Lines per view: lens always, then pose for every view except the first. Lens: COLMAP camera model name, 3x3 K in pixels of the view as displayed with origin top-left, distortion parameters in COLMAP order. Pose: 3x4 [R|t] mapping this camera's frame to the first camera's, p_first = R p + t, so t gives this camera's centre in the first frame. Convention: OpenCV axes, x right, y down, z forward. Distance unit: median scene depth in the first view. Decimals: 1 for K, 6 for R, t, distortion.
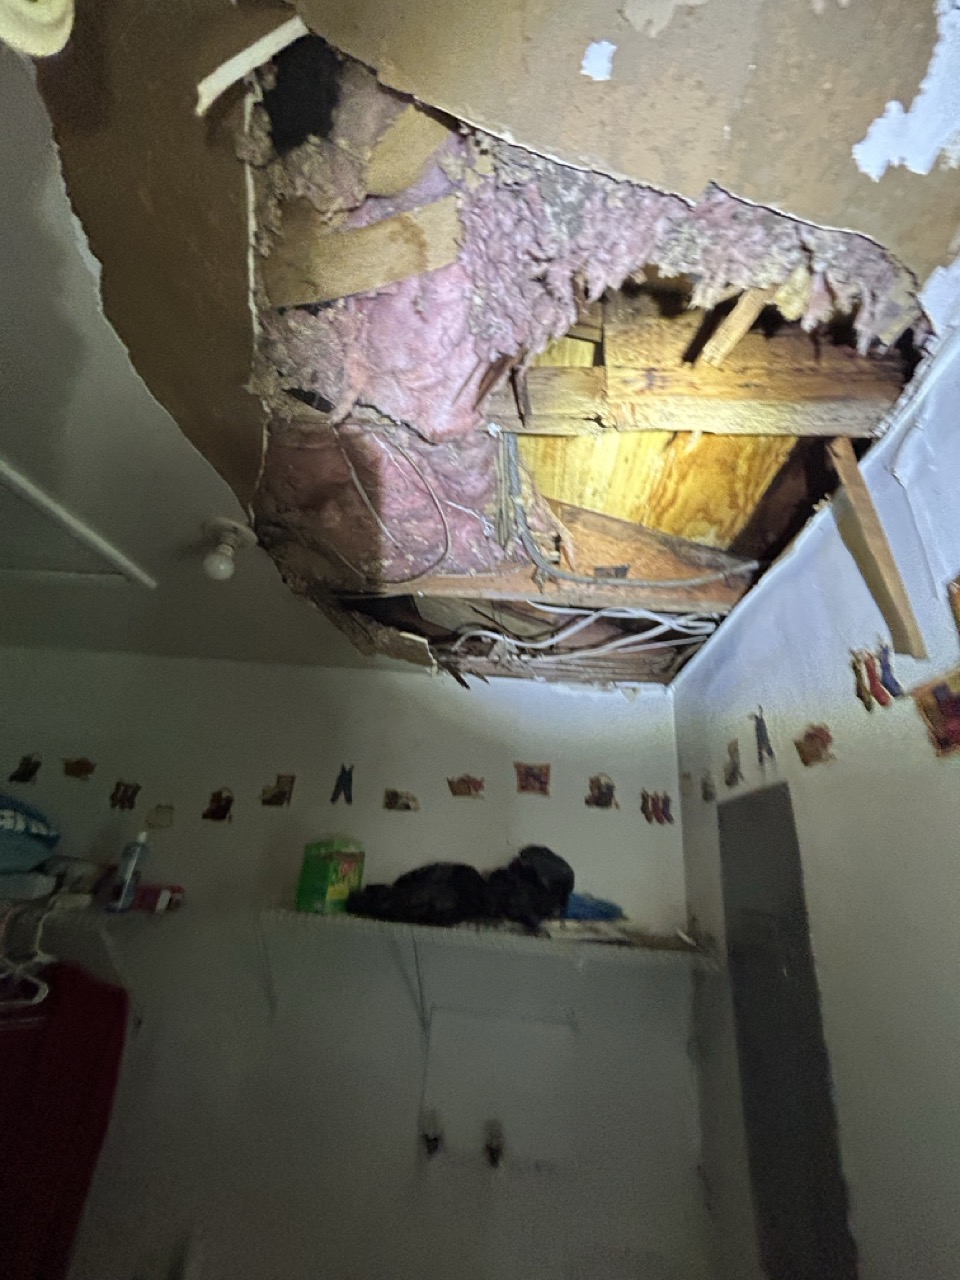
lens RADIAL K [[518.4, 0, 476.2], [0, 518.4, 640.7], [0, 0, 1]] dist [-0.002581, -0.000602]
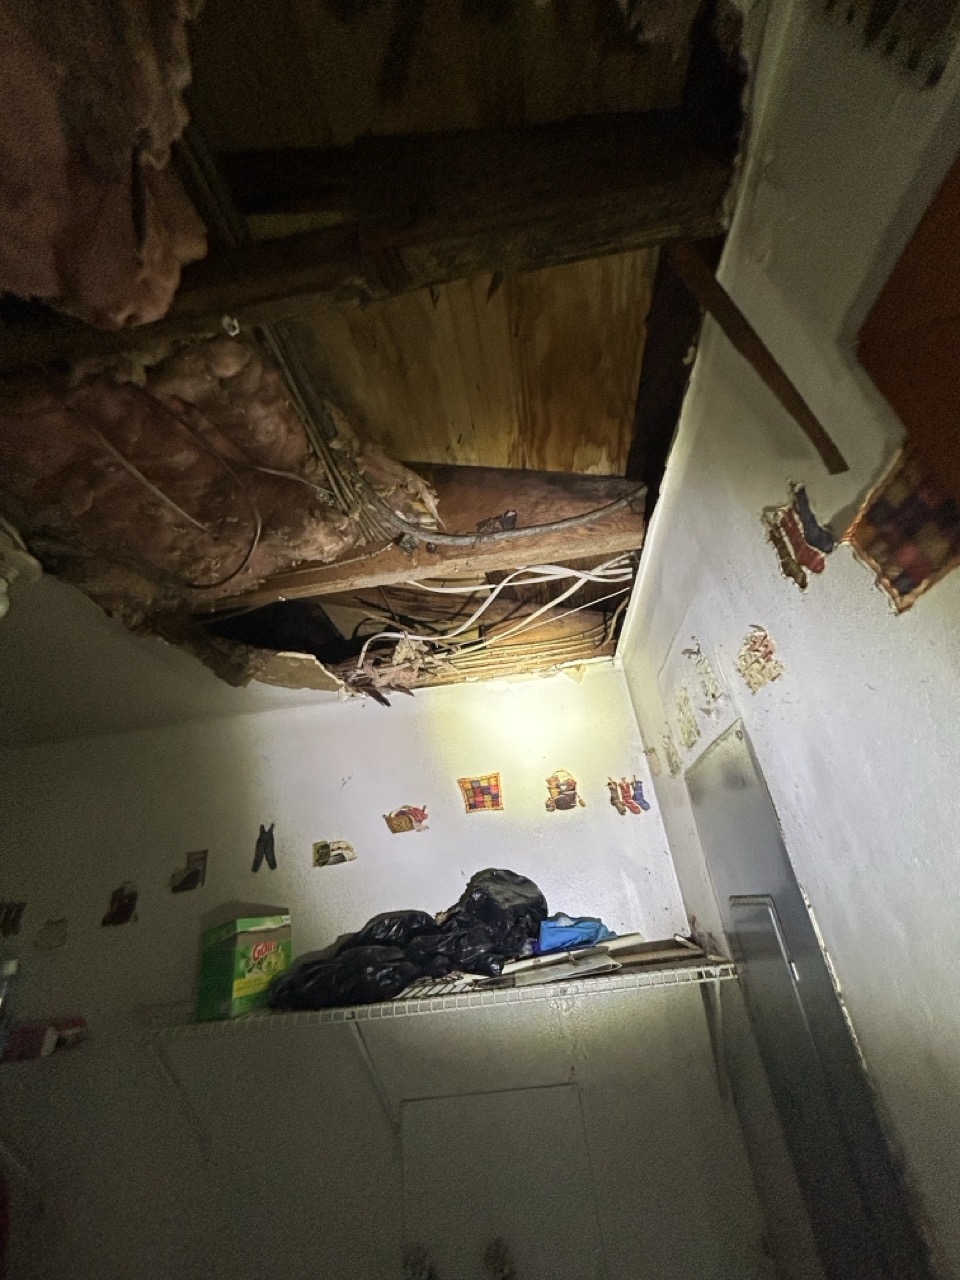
lens RADIAL K [[524.3, 0, 473.1], [0, 524.3, 643.7], [0, 0, 1]] dist [-0.000784, -0.000098]
pose [[0.978586, -0.204500, 0.023442, 0.131415], [0.205549, 0.976891, -0.058601, 0.076349], [-0.010916, 0.062165, 0.998006, 0.132519]]
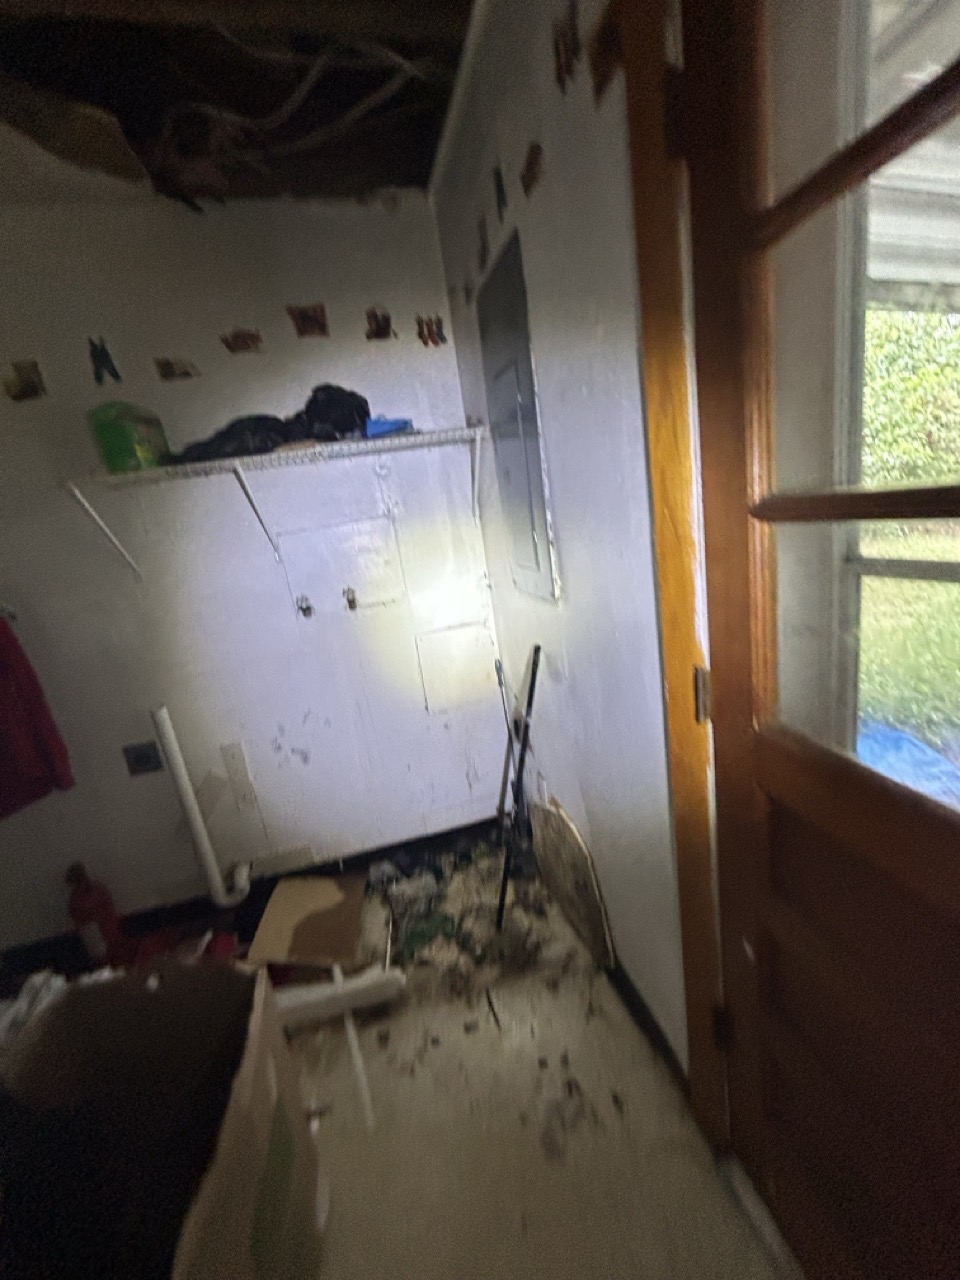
lens RADIAL K [[518.4, 0, 476.2], [0, 518.4, 640.7], [0, 0, 1]] dist [-0.002581, -0.000602]
pose [[0.922358, -0.301180, 0.241962, -0.020178], [0.087822, 0.773359, 0.627856, 0.153635], [-0.376221, -0.557858, 0.739765, -0.192624]]
